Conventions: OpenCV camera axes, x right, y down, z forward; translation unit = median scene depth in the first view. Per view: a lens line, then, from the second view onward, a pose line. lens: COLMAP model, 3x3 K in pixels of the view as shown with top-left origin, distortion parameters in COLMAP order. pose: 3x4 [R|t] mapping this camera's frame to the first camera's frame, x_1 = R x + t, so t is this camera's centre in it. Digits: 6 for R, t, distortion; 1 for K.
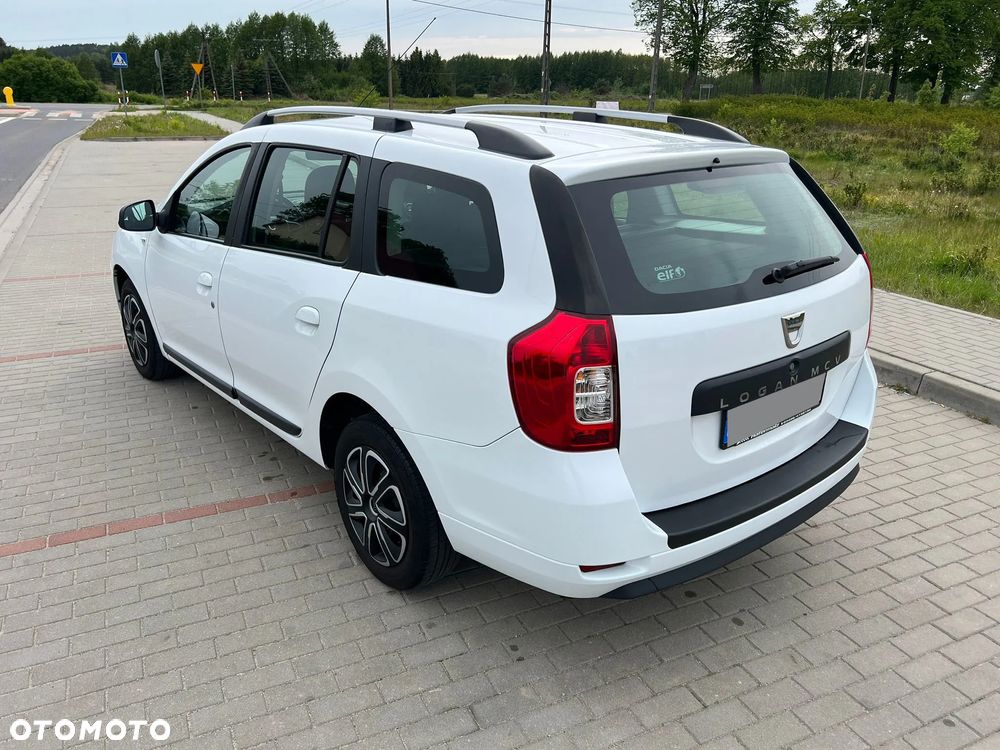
lens RADIAL K [[784.6, 0, 510.2], [0, 784.6, 371.4], [0, 0, 1]] dist [0.046412, -0.047570]
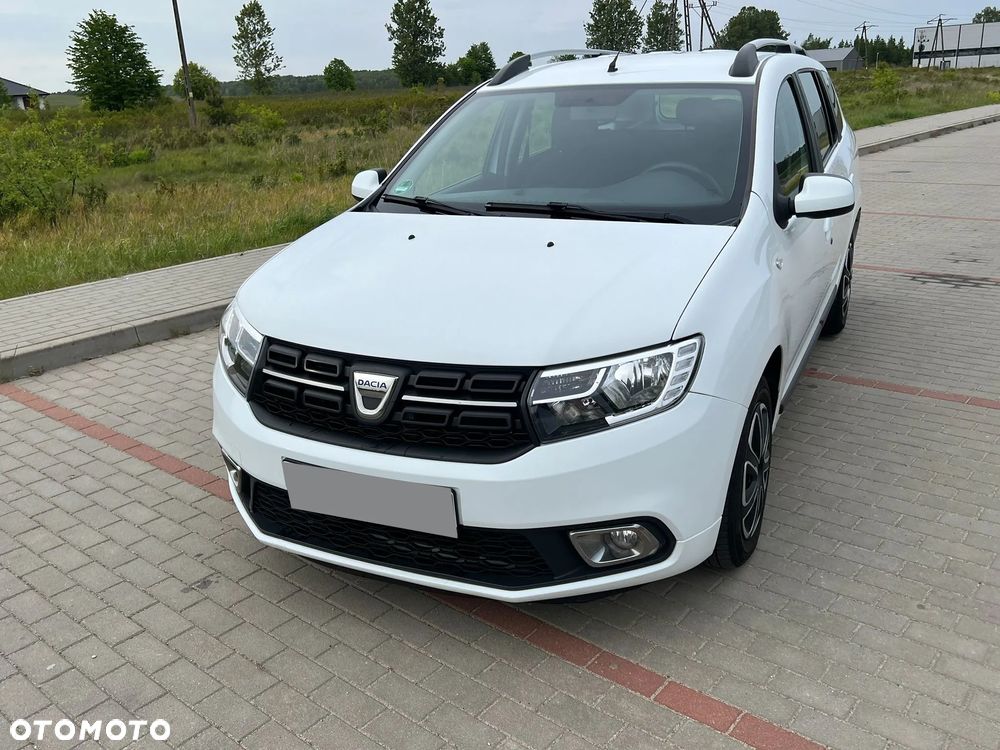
lens RADIAL K [[868.5, 0, 513.3], [0, 868.5, 382.4], [0, 0, 1]] dist [0.043560, -0.042560]
pose [[-0.419571, -0.294418, 0.858649, -1.308748], [0.338330, 0.827053, 0.448906, -0.613635], [-0.842314, 0.478854, -0.247397, 1.847960]]
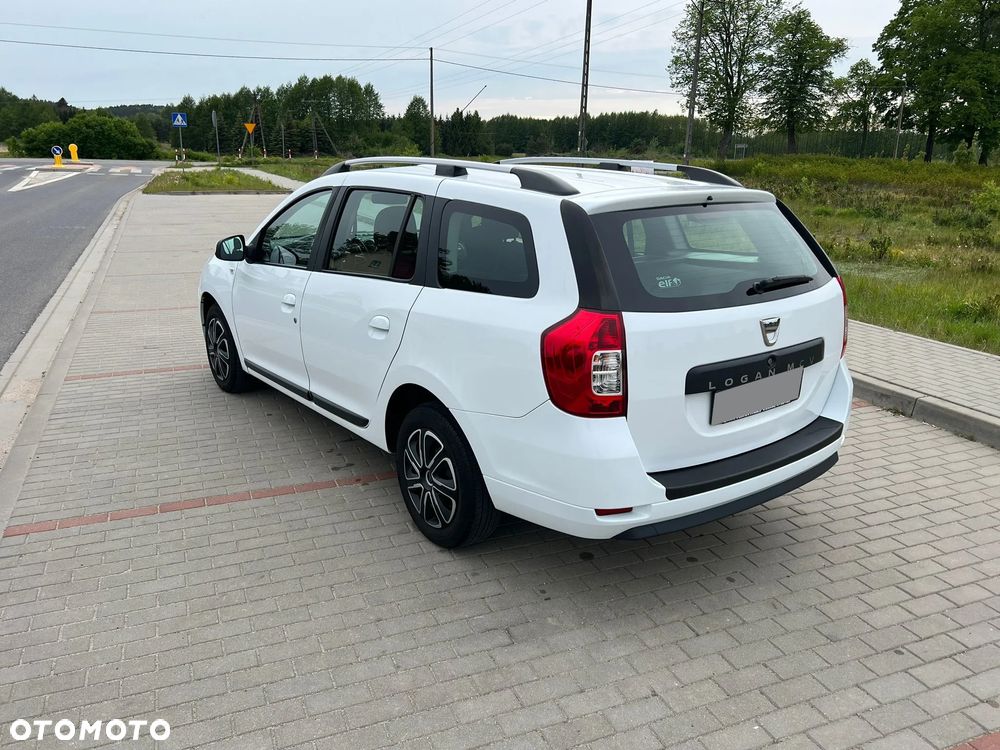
lens RADIAL K [[784.6, 0, 510.4], [0, 784.6, 376.5], [0, 0, 1]] dist [0.046412, -0.047570]
pose [[0.998956, 0.015863, -0.042831, 0.001385], [-0.018466, 0.997963, -0.061072, 0.074046], [0.041775, 0.061799, 0.997214, -0.186556]]
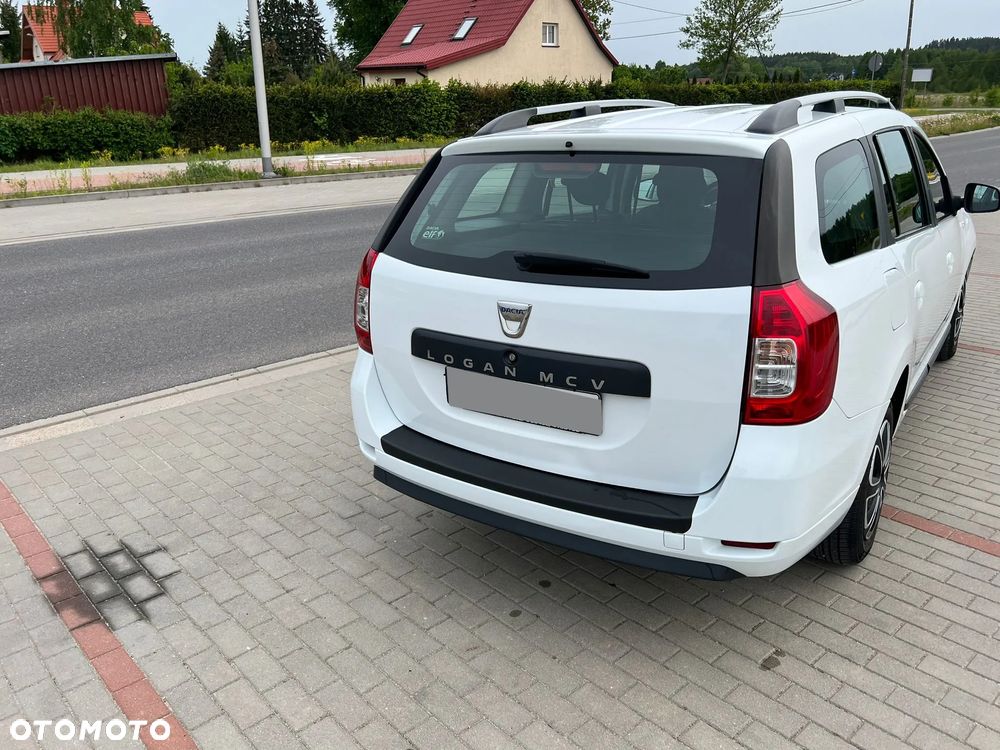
lens RADIAL K [[784.6, 0, 512.7], [0, 784.6, 374.0], [0, 0, 1]] dist [0.046412, -0.047570]
pose [[0.294814, 0.290838, -0.910219, 0.909276], [-0.295455, 0.933623, 0.202620, -0.133715], [0.908730, 0.209193, 0.361175, 0.479853]]
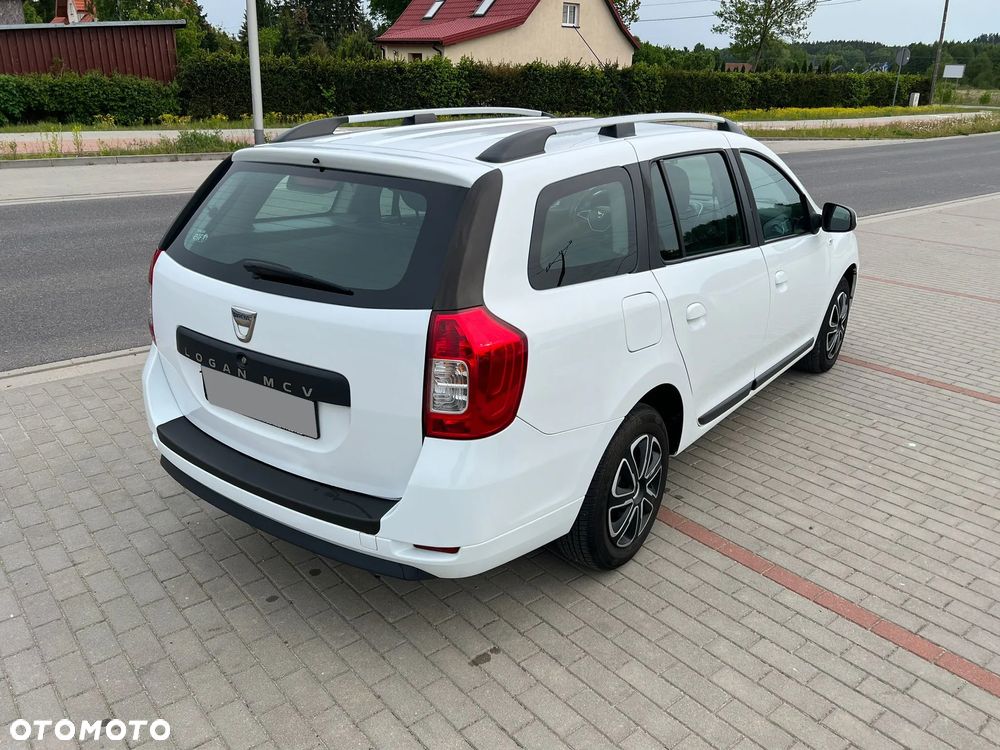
lens RADIAL K [[784.6, 0, 511.3], [0, 784.6, 368.9], [0, 0, 1]] dist [0.046412, -0.047570]
pose [[0.252616, 0.324529, -0.911519, 1.015308], [-0.338431, 0.912202, 0.230980, -0.257523], [0.906449, 0.250137, 0.340267, 0.708830]]
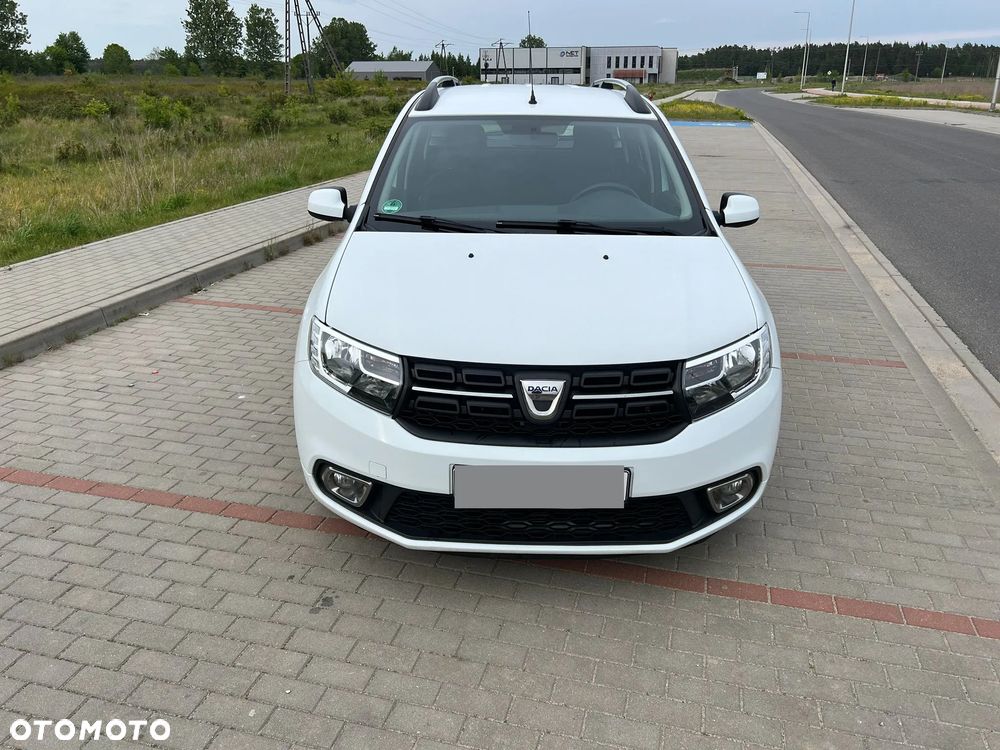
lens RADIAL K [[784.6, 0, 503.2], [0, 784.6, 374.9], [0, 0, 1]] dist [0.046412, -0.047570]
pose [[-0.763878, -0.246272, 0.596524, -1.053884], [0.201279, 0.787306, 0.582782, -0.780626], [-0.613170, 0.565242, -0.551836, 2.194808]]
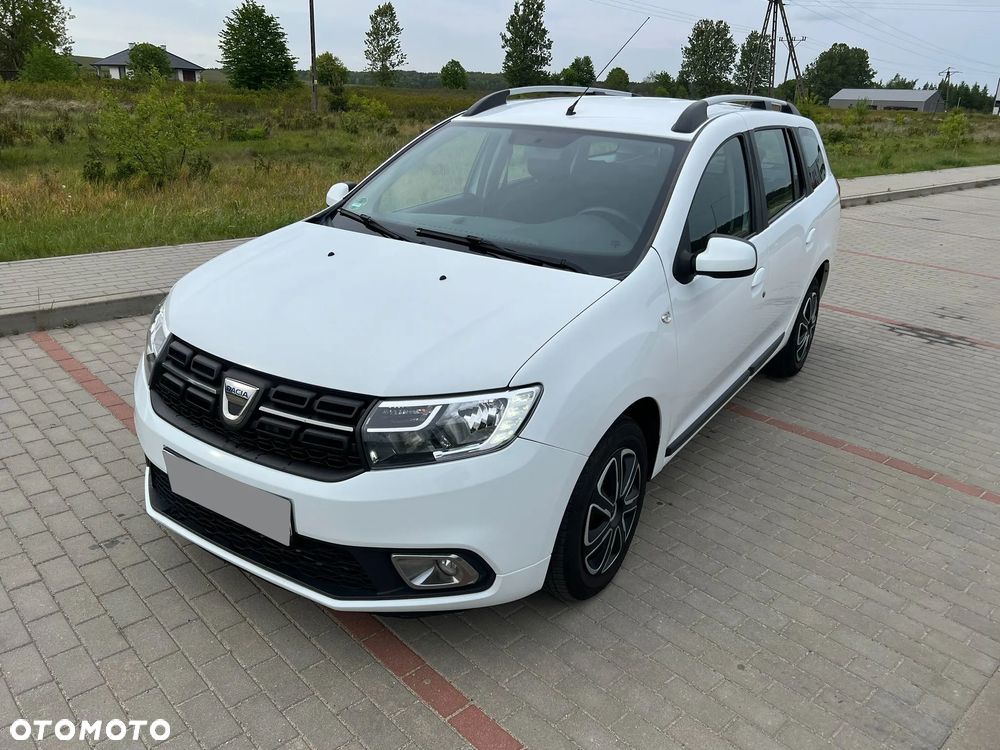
lens RADIAL K [[784.6, 0, 504.9], [0, 784.6, 367.4], [0, 0, 1]] dist [0.046412, -0.047570]
pose [[-0.299756, -0.344374, 0.889693, -1.339343], [0.275967, 0.861407, 0.426404, -0.584754], [-0.913230, 0.373343, -0.163176, 1.657249]]
